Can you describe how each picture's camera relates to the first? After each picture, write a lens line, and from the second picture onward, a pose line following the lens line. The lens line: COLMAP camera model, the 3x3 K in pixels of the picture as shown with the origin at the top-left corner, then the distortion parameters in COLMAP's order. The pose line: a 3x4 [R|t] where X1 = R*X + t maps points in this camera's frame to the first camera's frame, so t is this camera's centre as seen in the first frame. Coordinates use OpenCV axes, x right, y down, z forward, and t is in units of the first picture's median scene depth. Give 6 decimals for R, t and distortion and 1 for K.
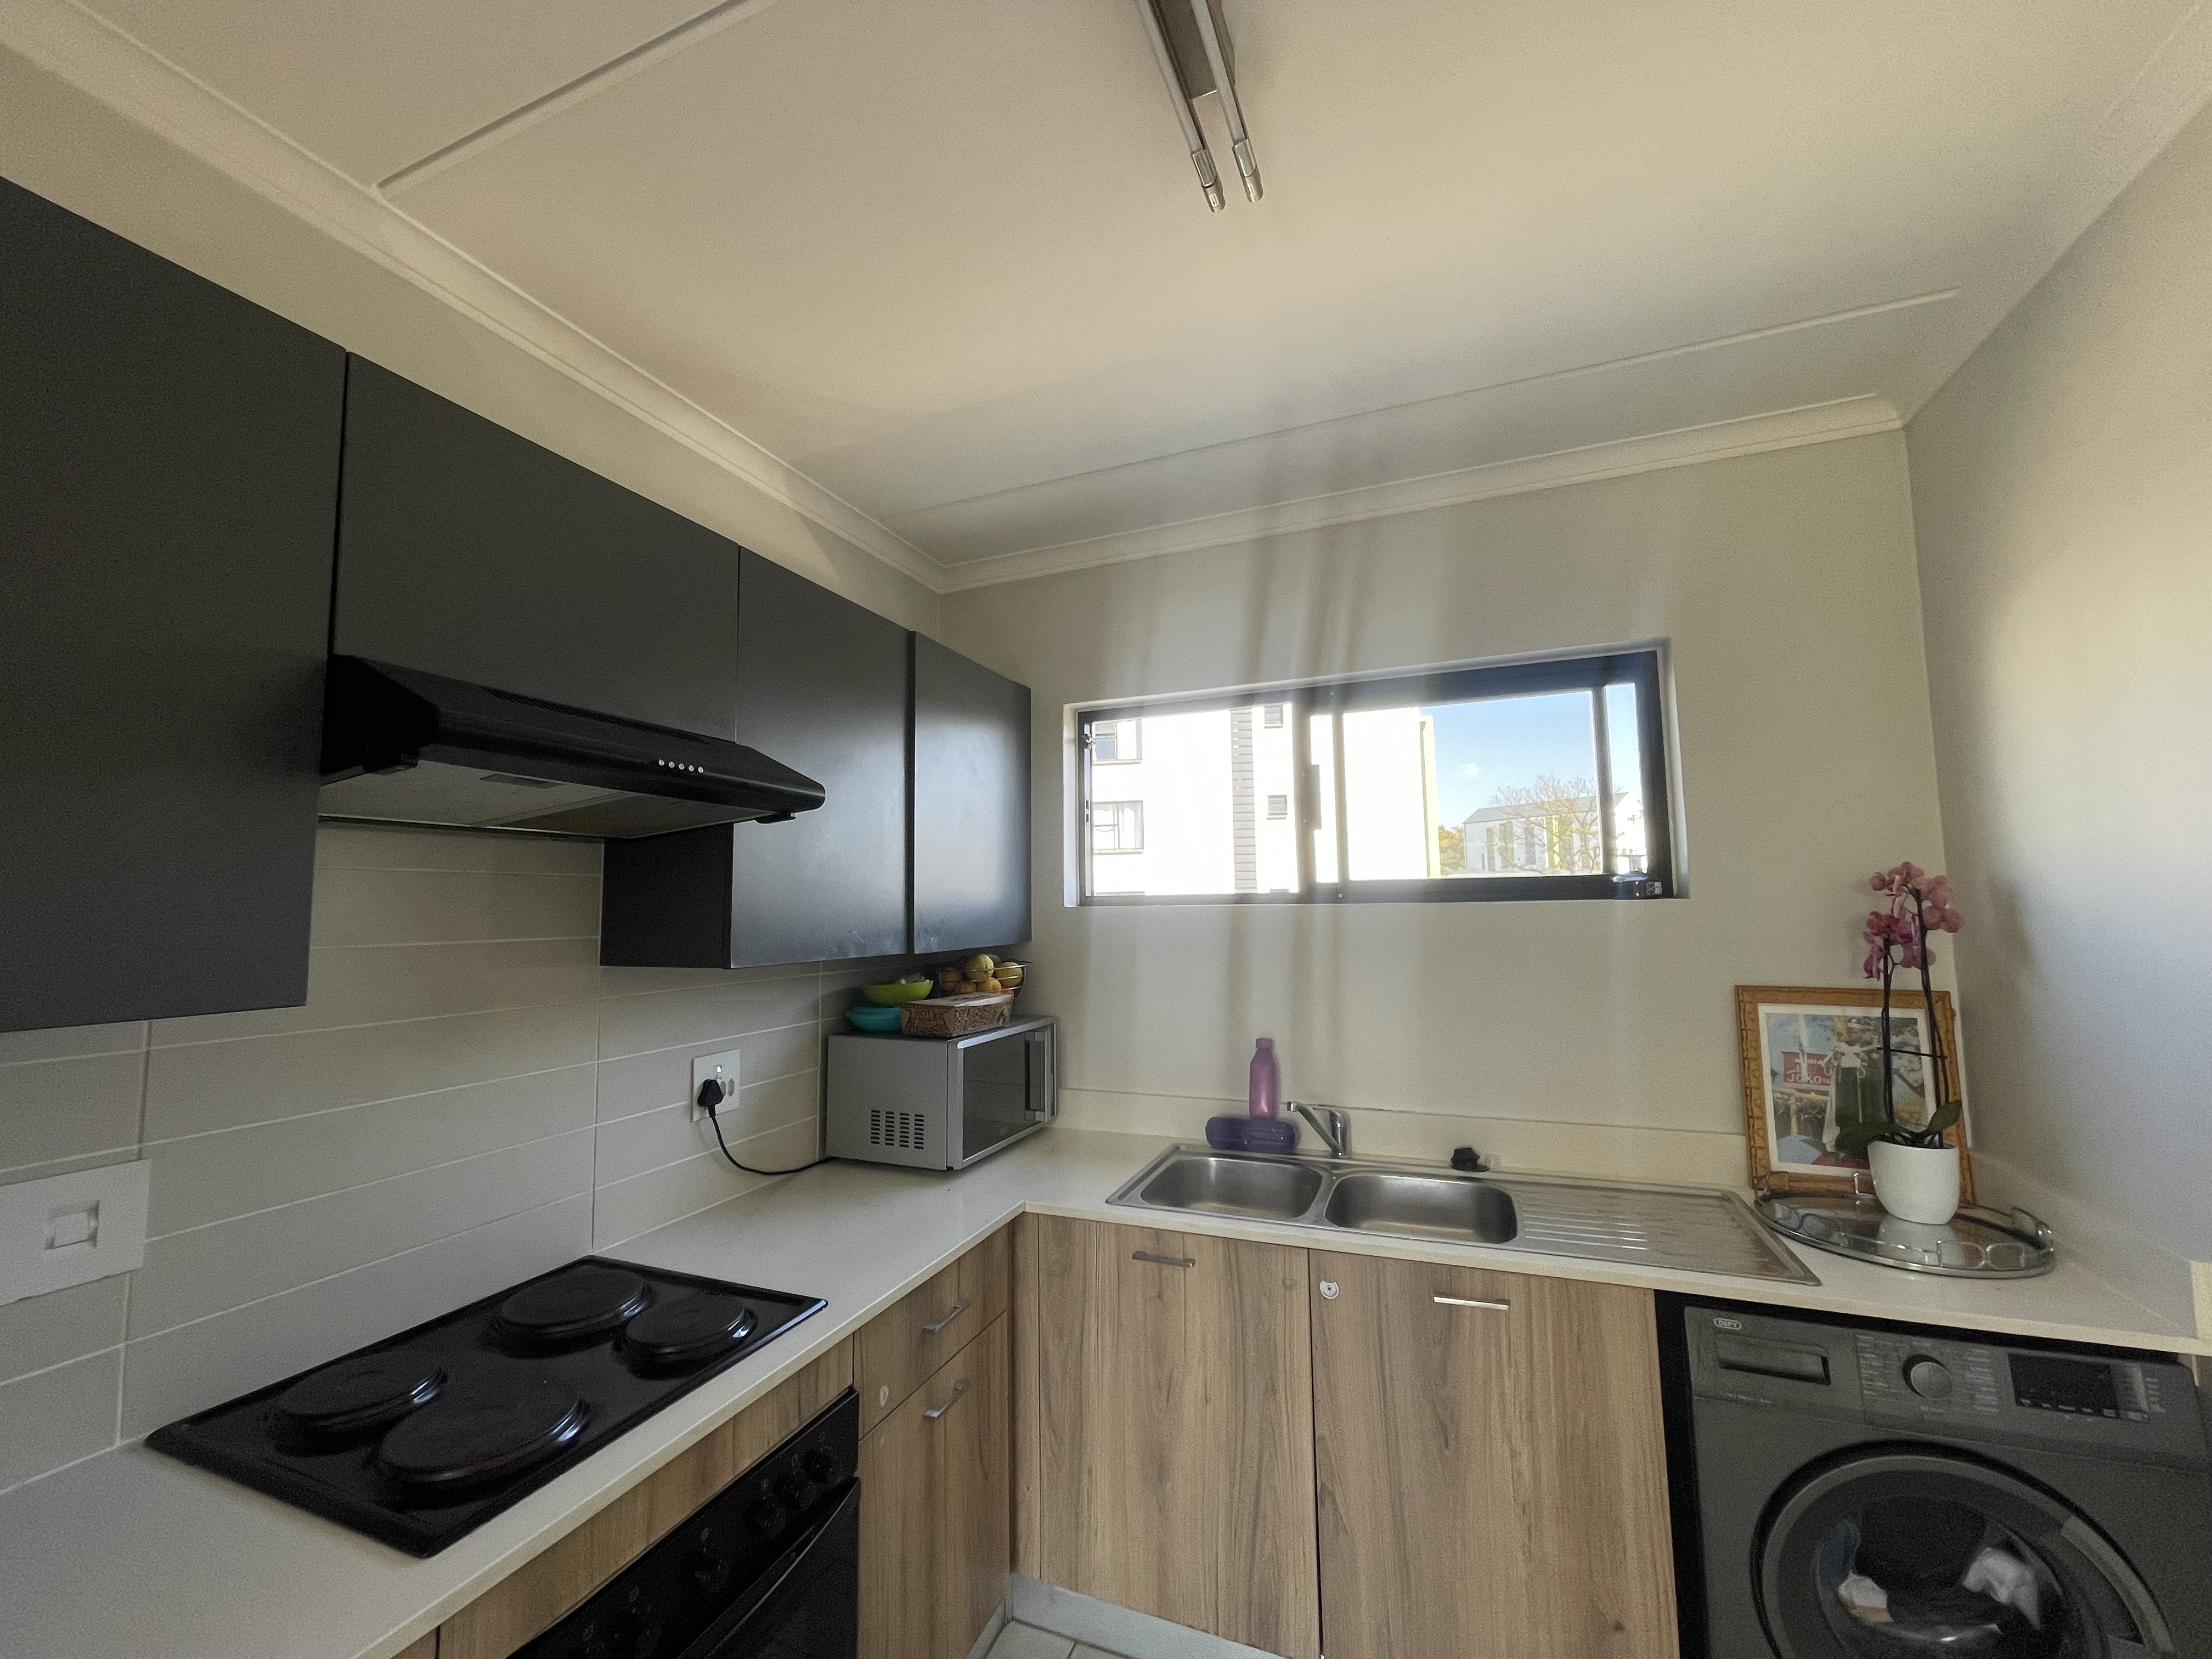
lens RADIAL K [[897.1, 0, 1095.7], [0, 897.1, 832.7], [0, 0, 1]] dist [-0.000219, 0.000229]
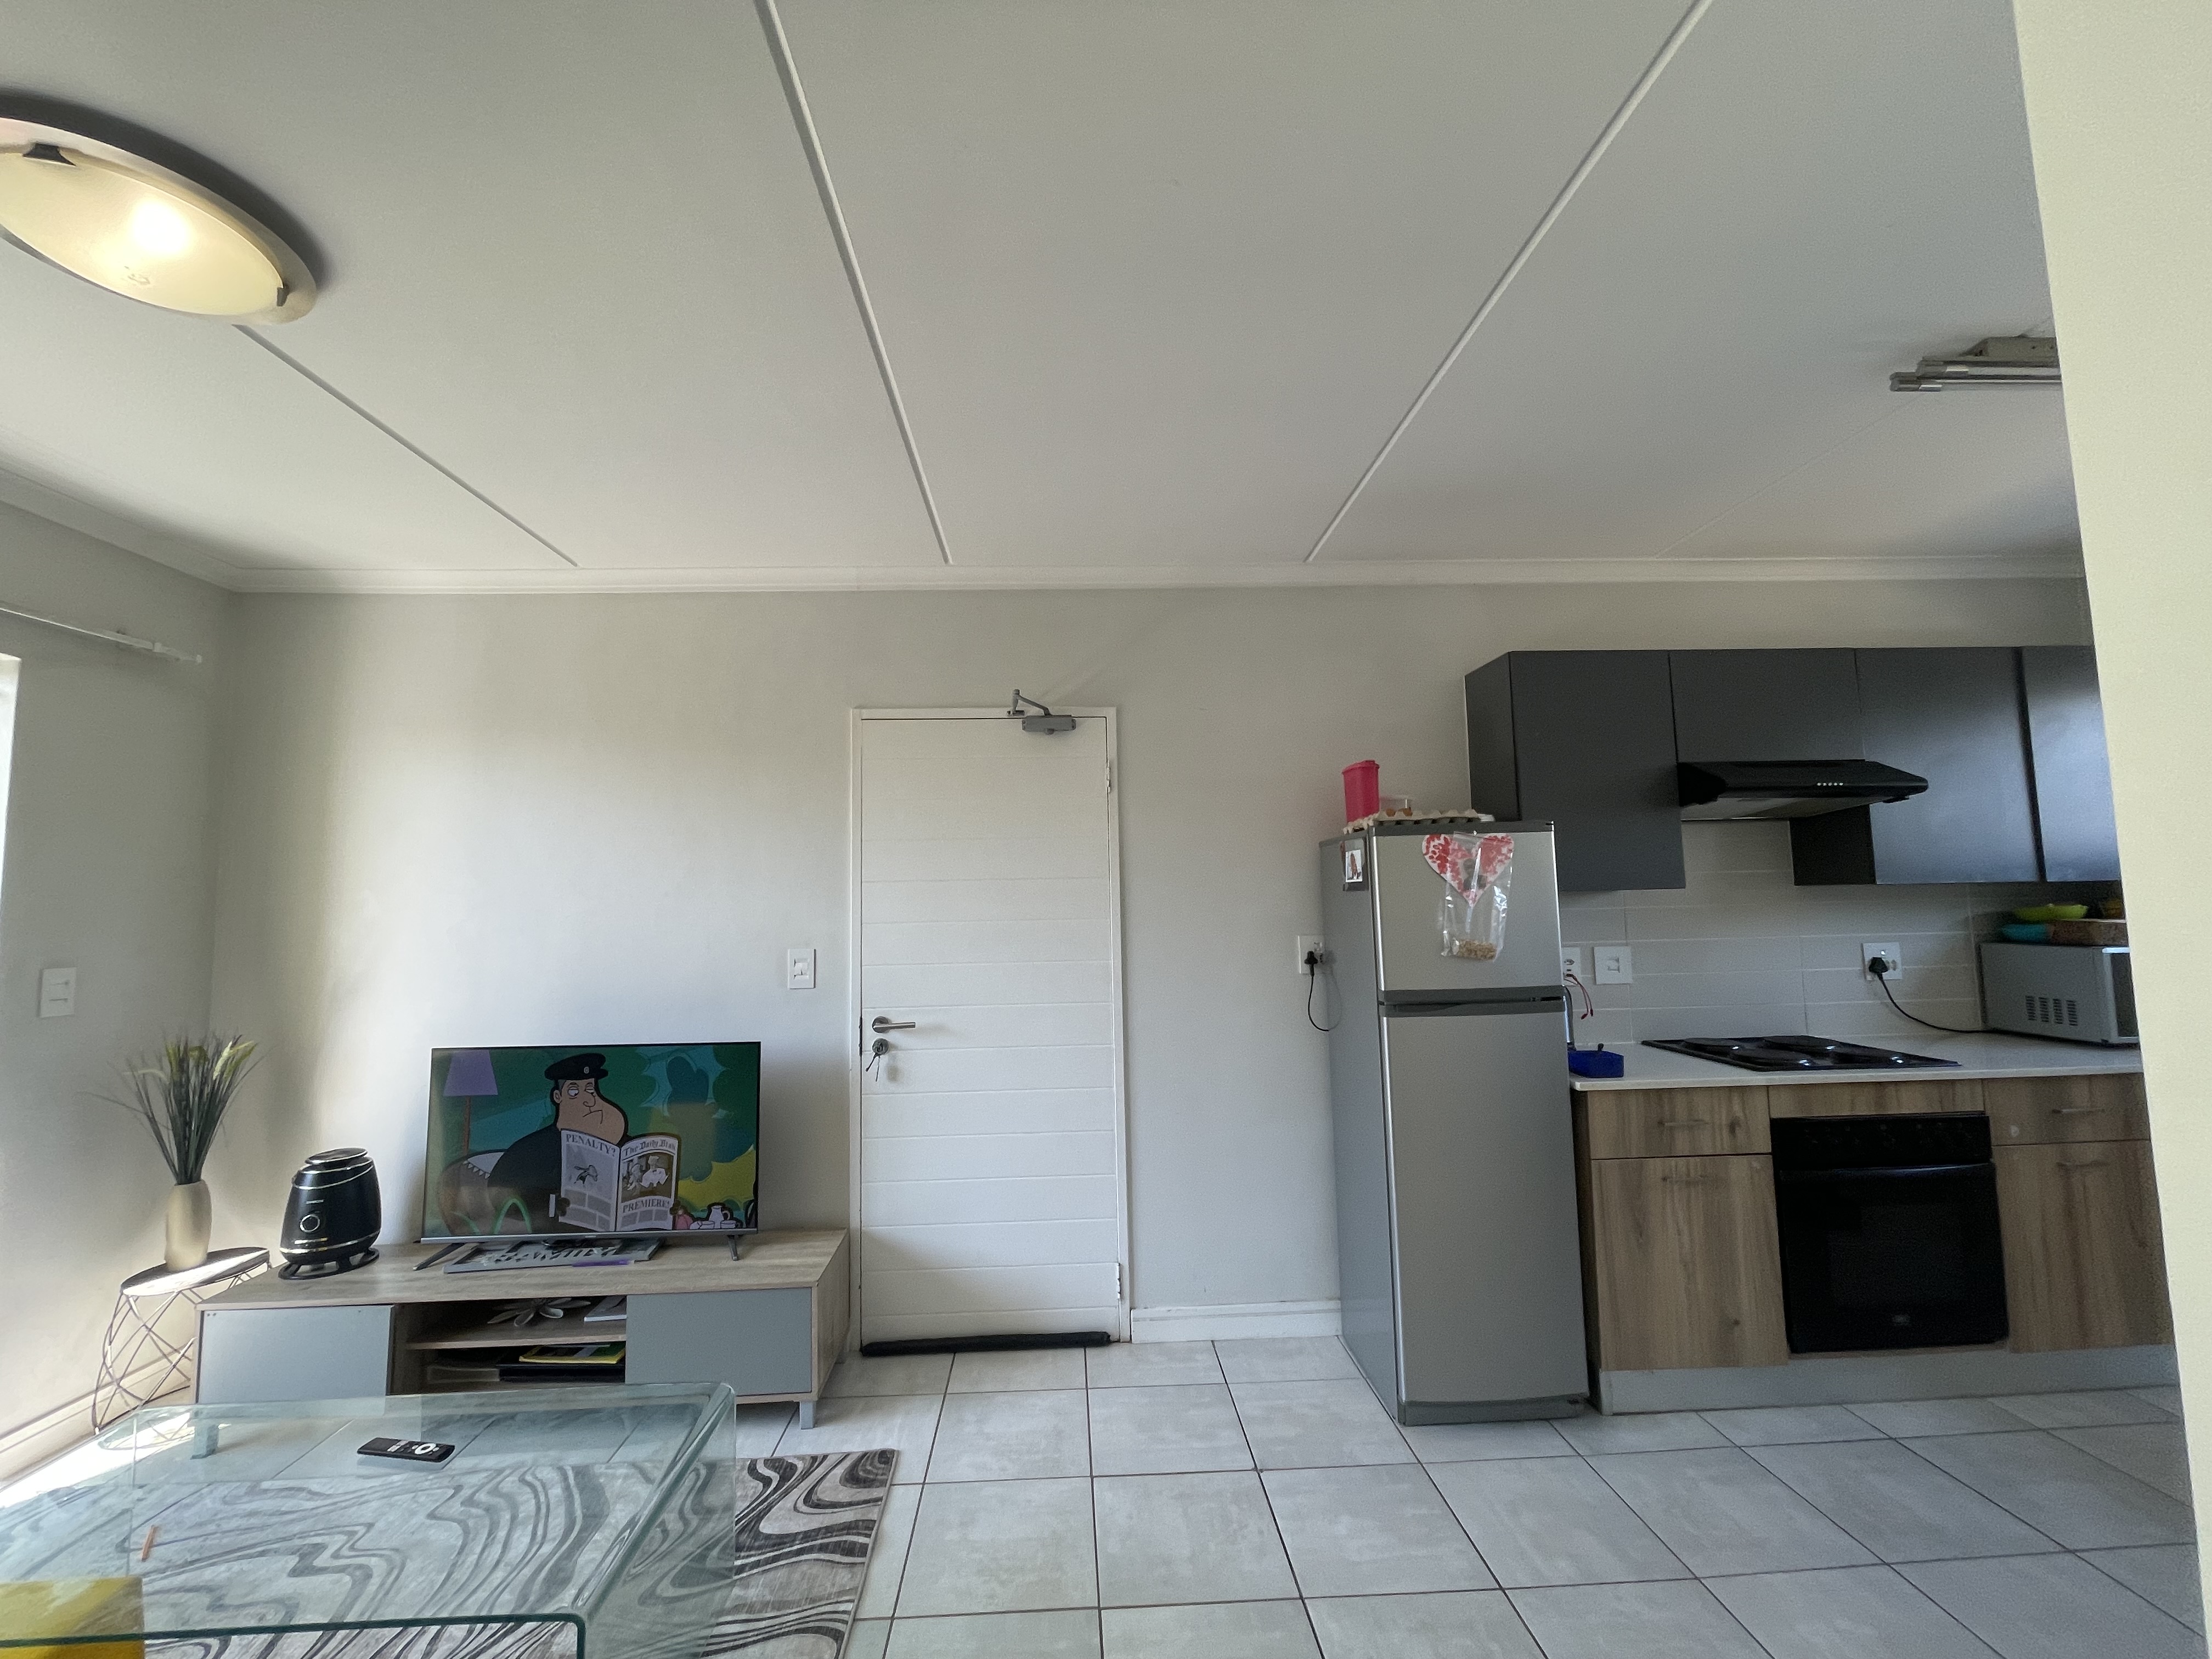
lens RADIAL K [[897.1, 0, 1095.7], [0, 897.1, 832.7], [0, 0, 1]] dist [-0.000219, 0.000229]
pose [[0.414785, -0.069648, -0.907250, 0.475637], [0.093656, 0.995039, -0.033569, -0.031397], [0.905087, -0.071046, 0.419250, -0.952583]]
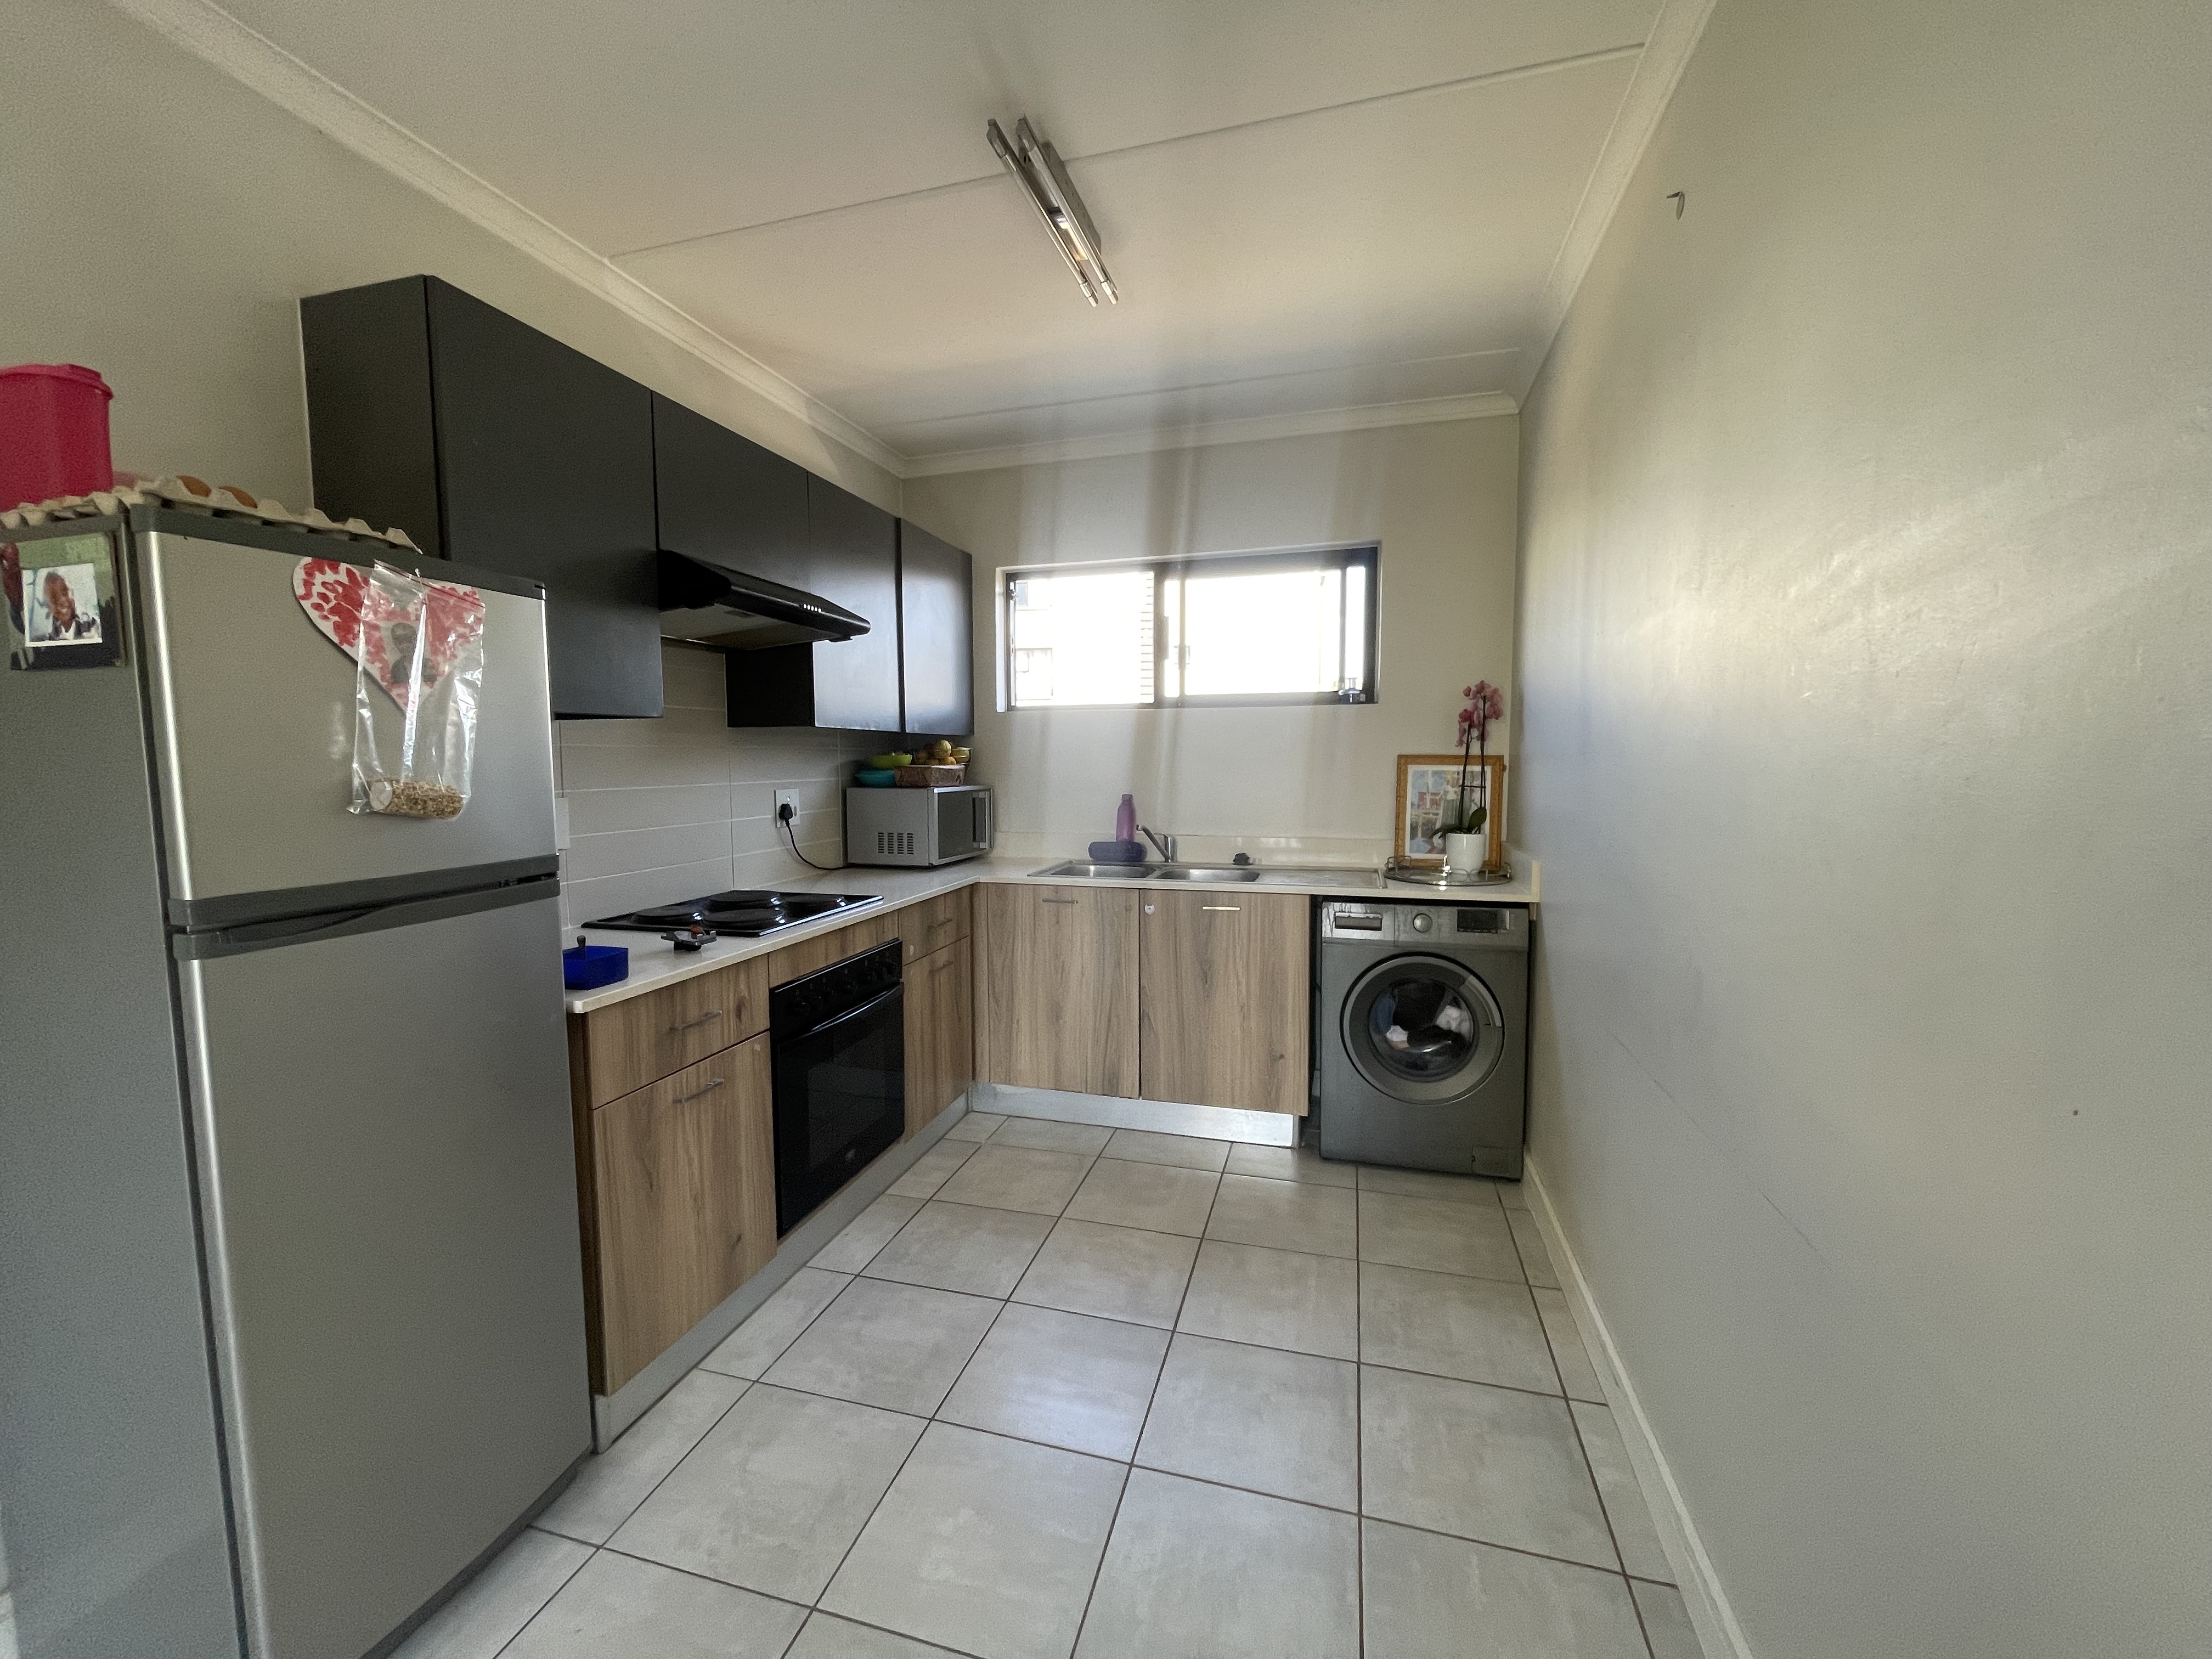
lens RADIAL K [[889.9, 0, 1094.1], [0, 889.9, 837.1], [0, 0, 1]] dist [-0.004405, -0.000422]
pose [[0.995054, -0.000747, 0.099330, -0.029006], [-0.016350, 0.985100, 0.171204, 0.046381], [-0.097978, -0.171981, 0.980216, -0.643378]]
